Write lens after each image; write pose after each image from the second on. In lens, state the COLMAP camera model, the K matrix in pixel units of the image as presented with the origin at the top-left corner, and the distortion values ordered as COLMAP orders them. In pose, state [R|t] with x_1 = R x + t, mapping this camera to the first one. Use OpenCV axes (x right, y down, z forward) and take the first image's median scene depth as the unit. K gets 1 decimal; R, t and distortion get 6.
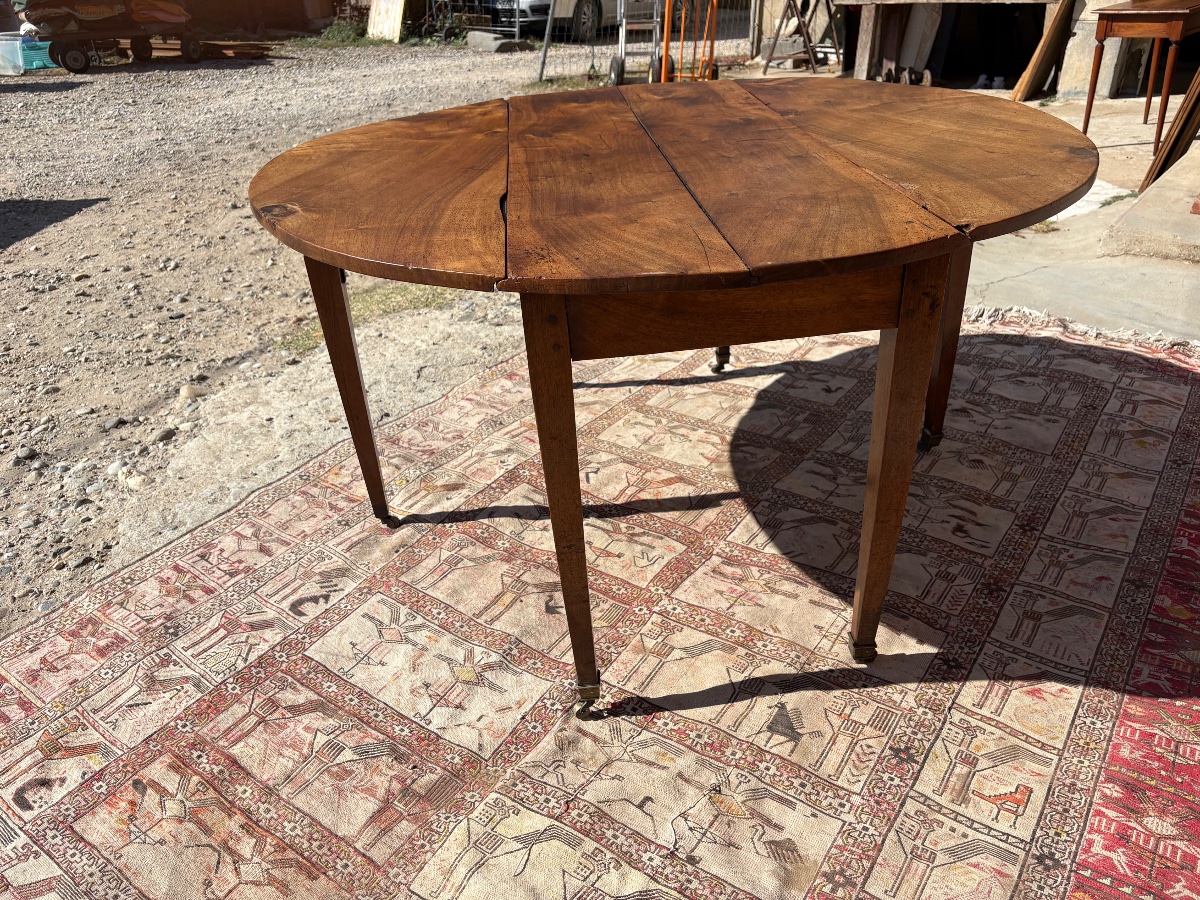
lens RADIAL K [[913.0, 0, 600.0], [0, 913.0, 450.0], [0, 0, 1]] dist [0.044888, -0.046750]
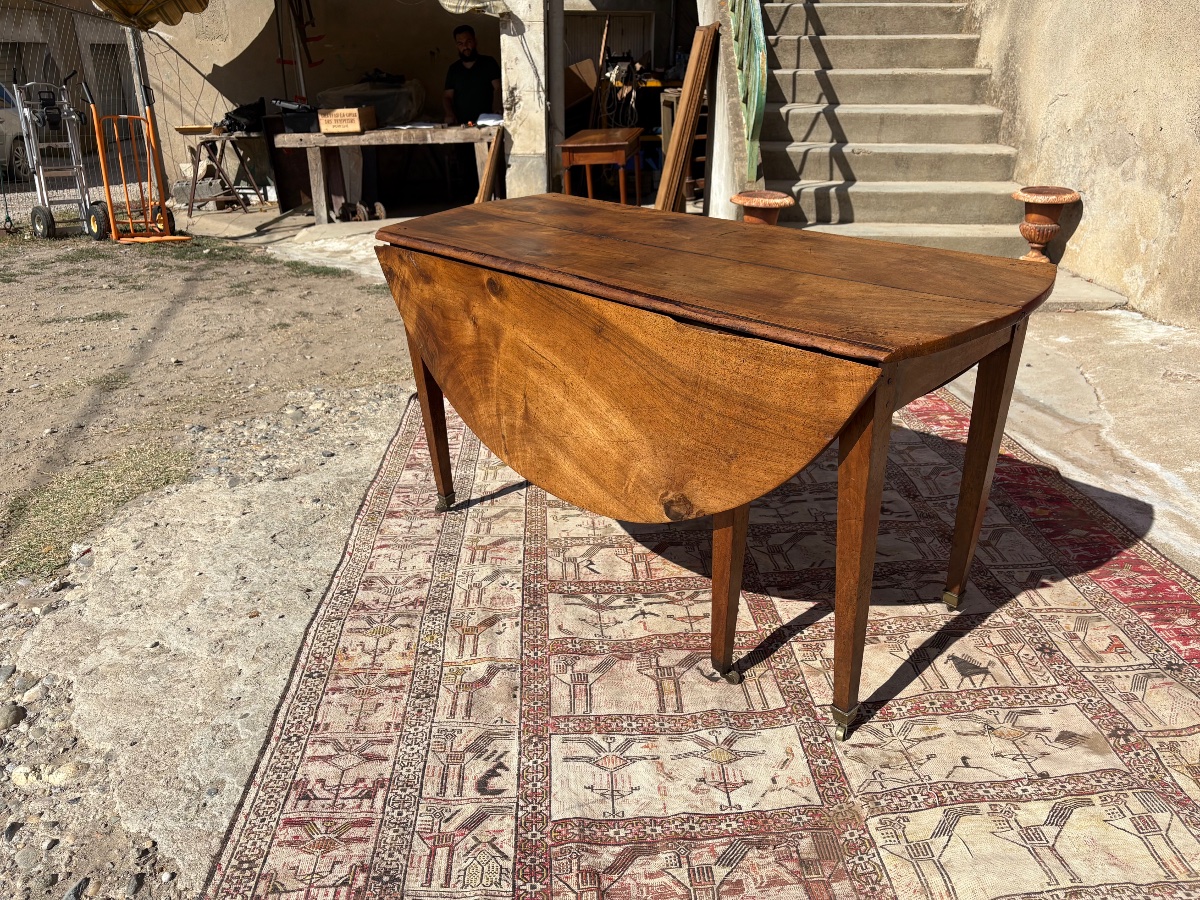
lens RADIAL K [[912.2, 0, 604.1], [0, 912.2, 452.4], [0, 0, 1]] dist [0.019516, 0.008554]
pose [[0.771244, -0.221138, 0.596892, -0.754567], [0.298020, 0.954036, -0.031618, -0.076737], [-0.562465, 0.202271, 0.801698, 0.198193]]
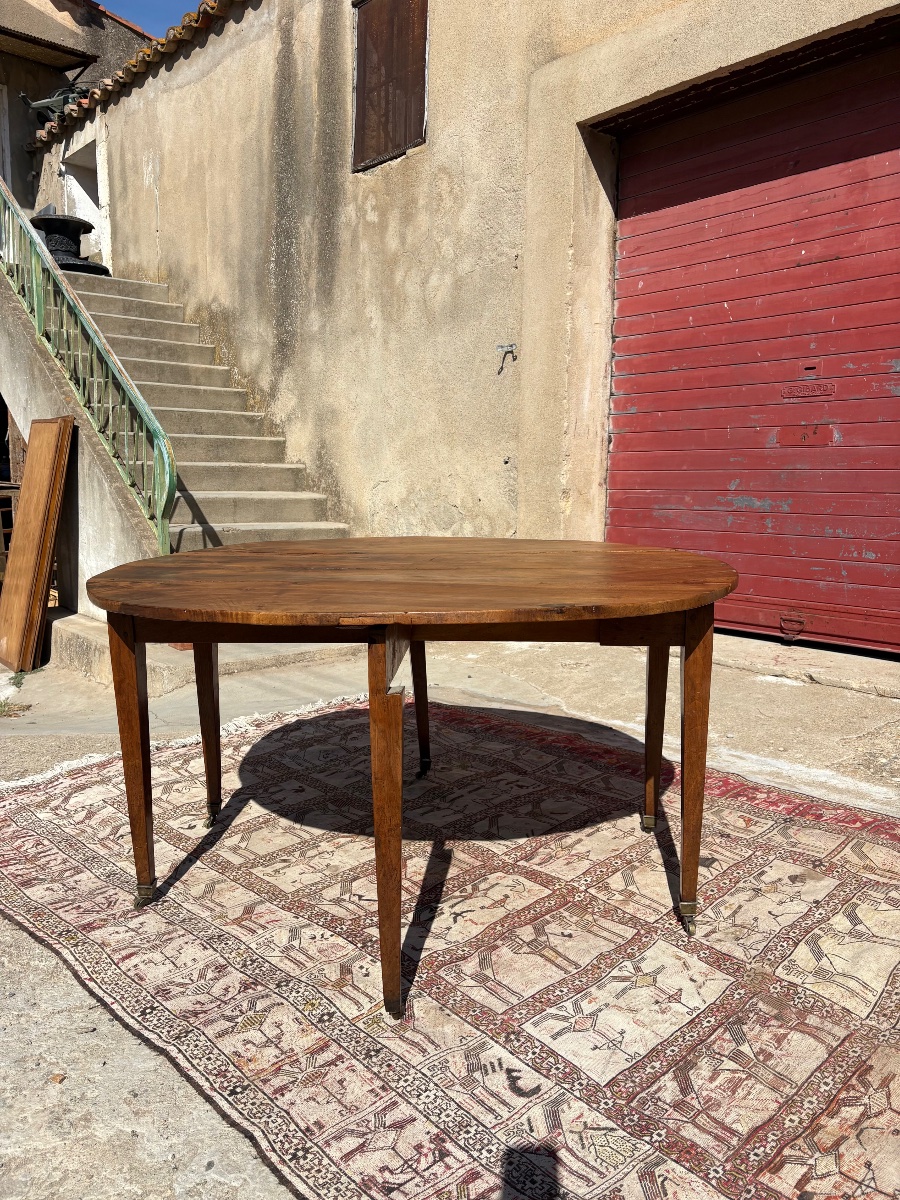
lens RADIAL K [[912.2, 0, 450.0], [0, 912.2, 600.0], [0, 0, 1]] dist [0.019516, 0.008554]
pose [[0.174866, -0.102680, 0.979224, -1.217297], [0.488488, 0.872560, 0.004263, -0.279404], [-0.854869, 0.477593, 0.202739, 0.739909]]
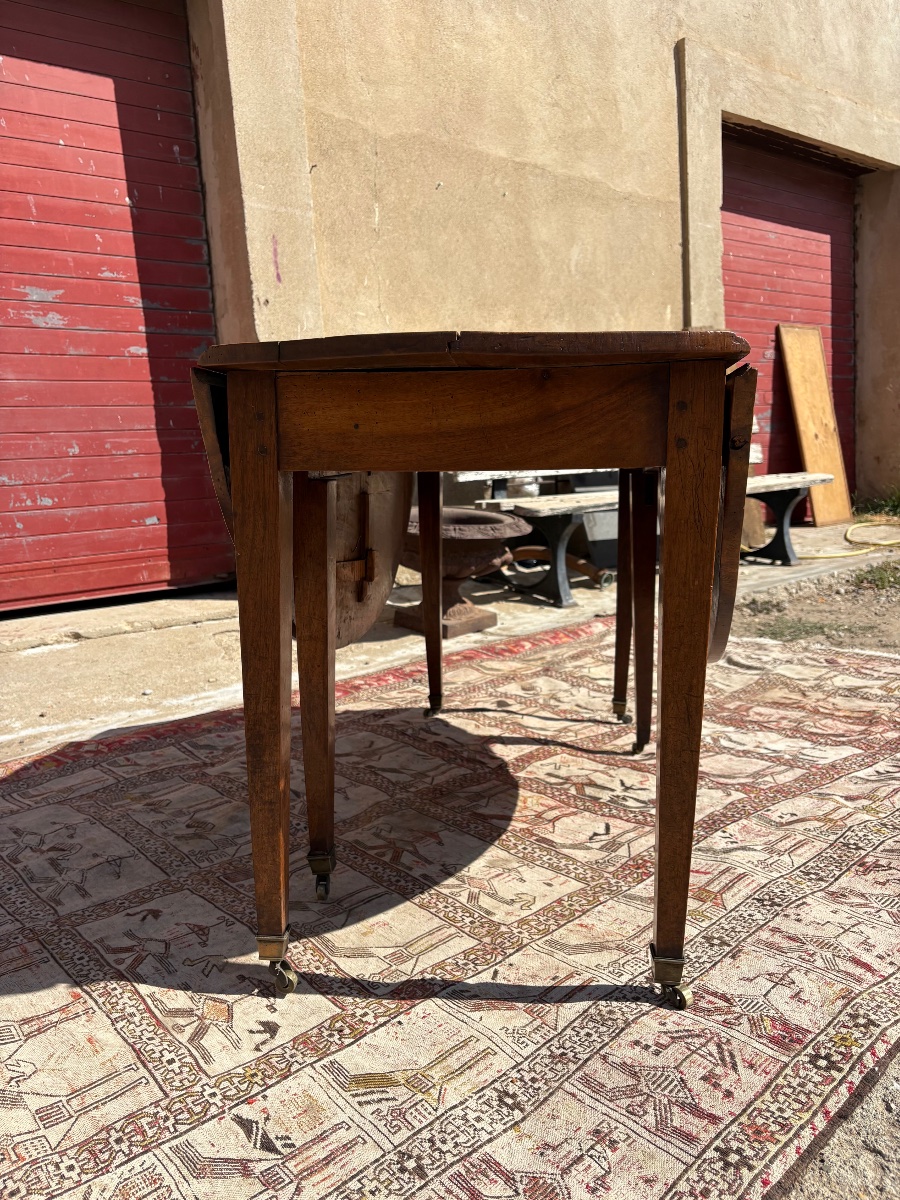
lens RADIAL K [[914.9, 0, 445.6], [0, 914.9, 601.8], [0, 0, 1]] dist [0.038643, -0.030551]
pose [[-0.967549, 0.065680, 0.243998, -0.105894], [0.202598, 0.778717, 0.593763, -0.760454], [-0.151008, 0.623928, -0.766753, 1.922956]]
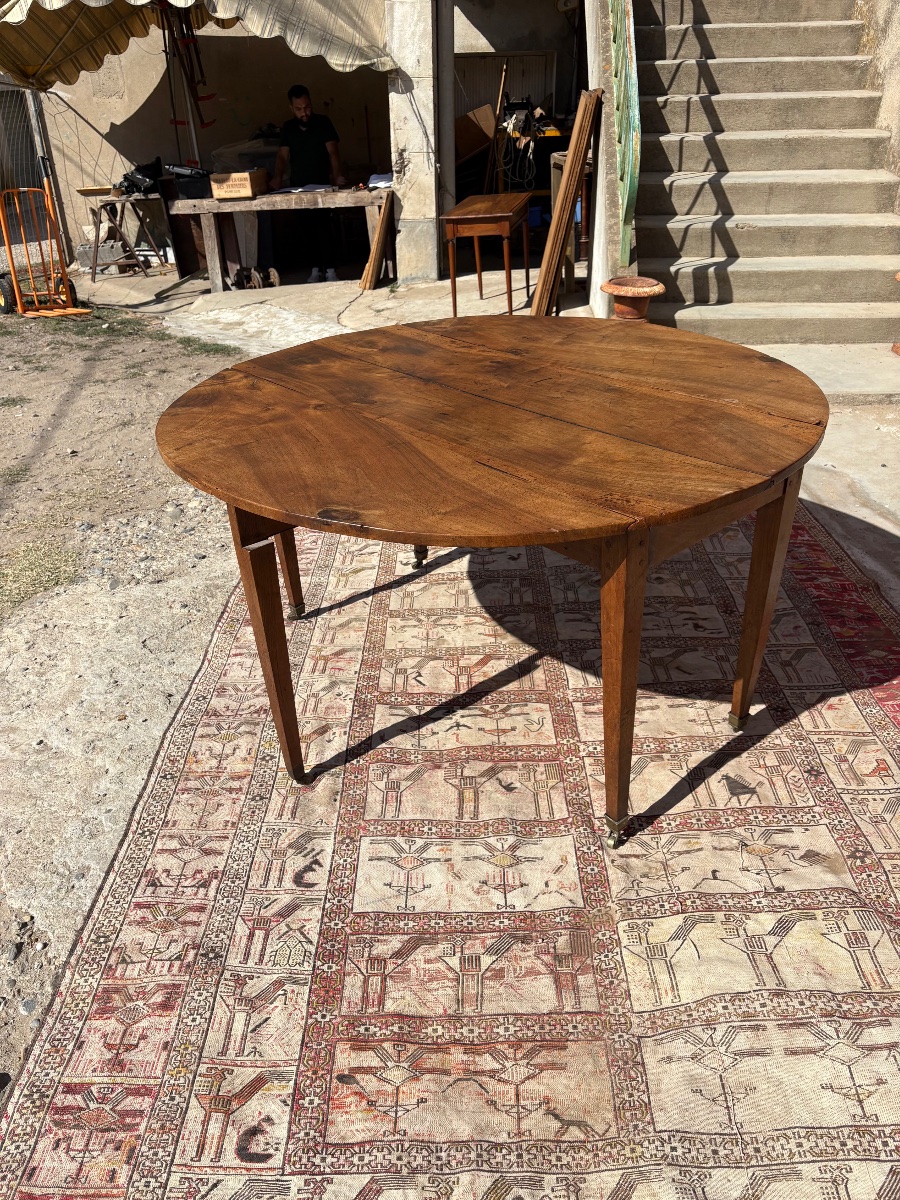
lens RADIAL K [[907.4, 0, 445.0], [0, 907.4, 604.6], [0, 0, 1]] dist [0.038684, -0.033029]
pose [[0.816645, -0.276471, 0.506612, -0.690738], [0.288927, 0.955723, 0.055820, -0.149864], [-0.499613, 0.100789, 0.860366, 0.007411]]
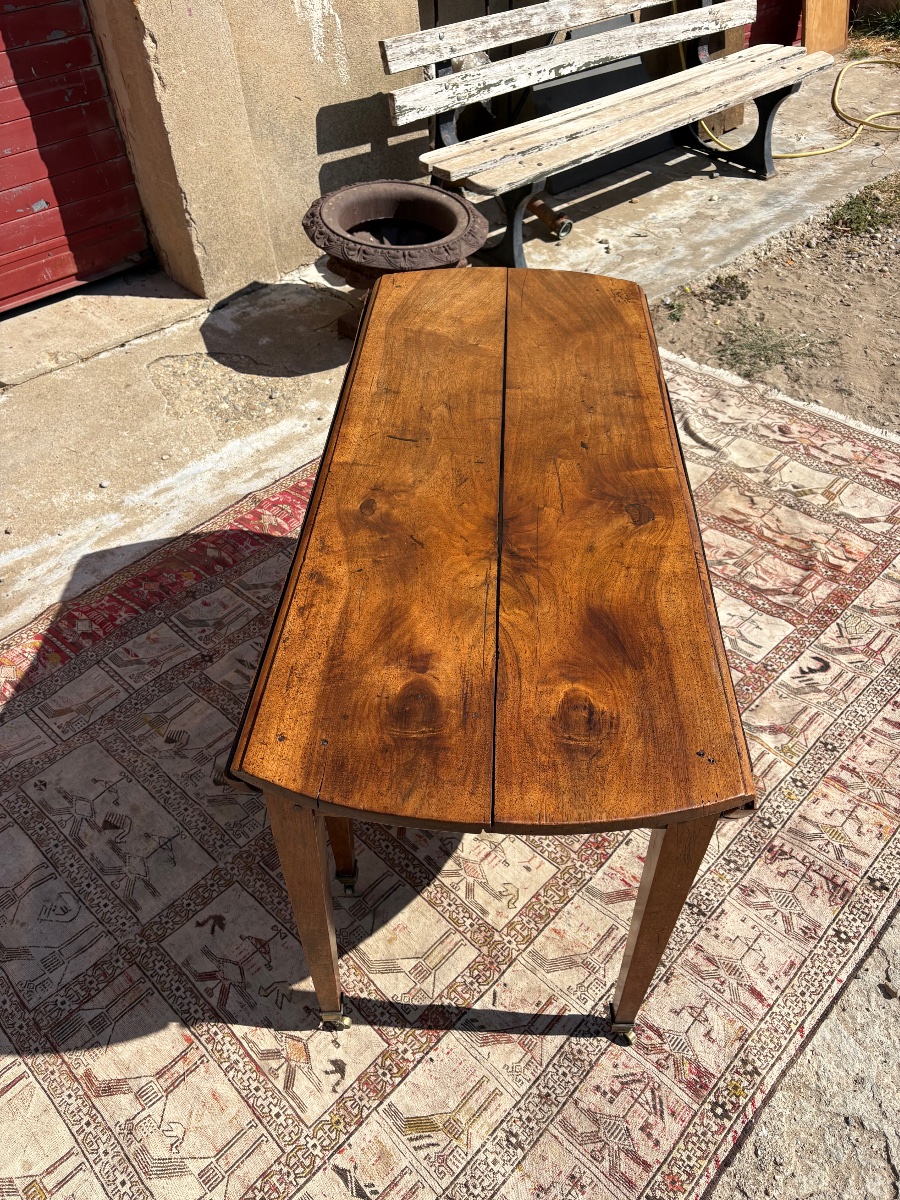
lens RADIAL K [[914.9, 0, 445.6], [0, 914.9, 601.8], [0, 0, 1]] dist [0.038643, -0.030551]
pose [[-0.983927, -0.027094, 0.176506, -0.059768], [0.160193, 0.302858, 0.939476, -1.159564], [-0.078910, 0.952650, -0.293650, 1.438646]]
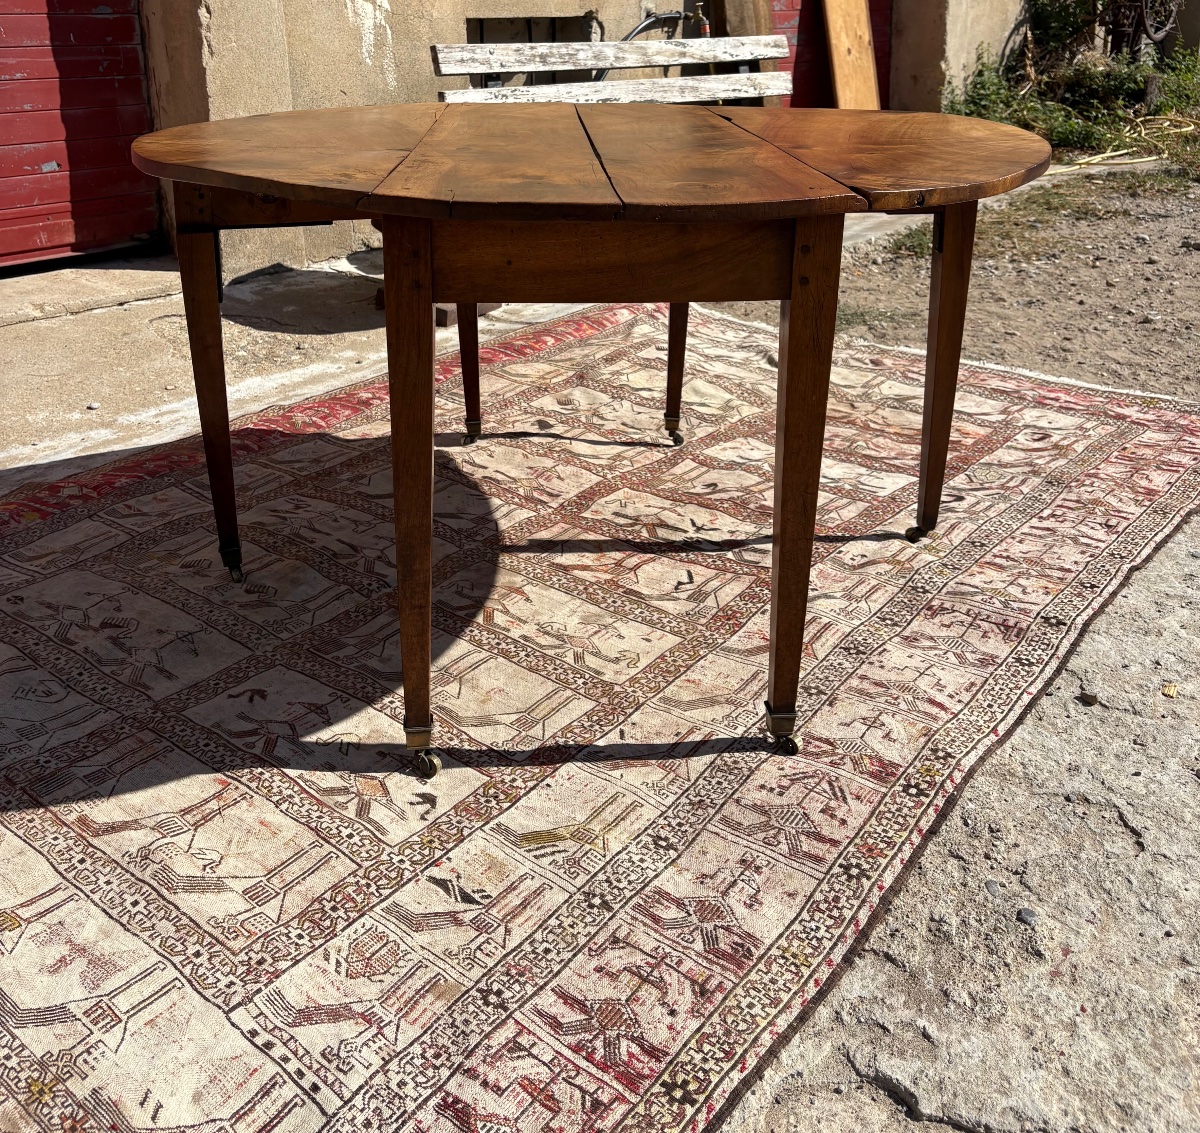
lens RADIAL K [[1220.4, 0, 598.3], [0, 1220.4, 345.7], [0, 0, 1]] dist [0.007629, 0.015785]
pose [[-0.997979, 0.042197, 0.047507, 0.007934], [0.063441, 0.703818, 0.707542, -1.061621], [-0.003580, 0.709126, -0.705073, 2.042768]]
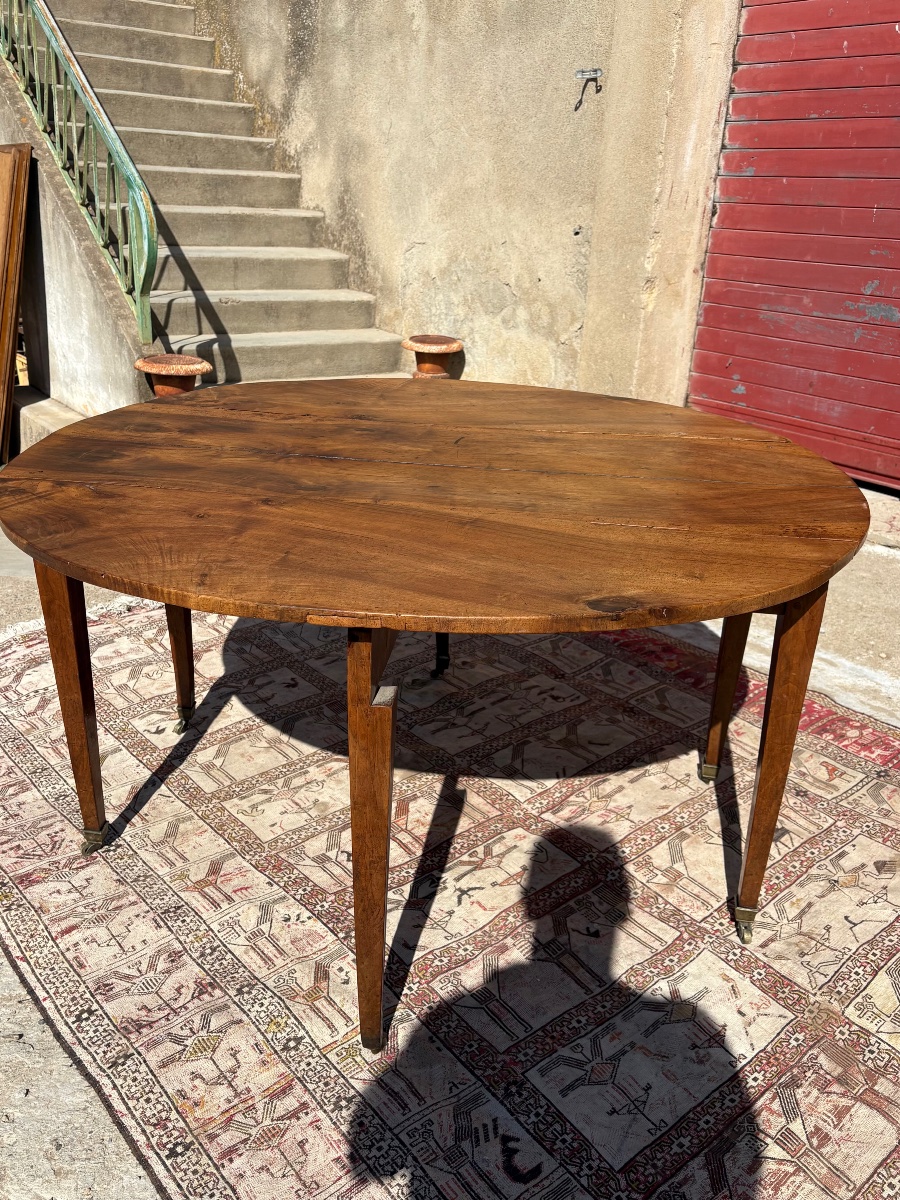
lens RADIAL K [[1028.0, 0, 439.7], [0, 1028.0, 606.5], [0, 0, 1]] dist [0.019620, 0.004805]
pose [[0.238367, -0.327676, 0.914226, -1.003282], [0.446071, 0.873128, 0.196641, -0.418541], [-0.862671, 0.360937, 0.354292, 0.682047]]
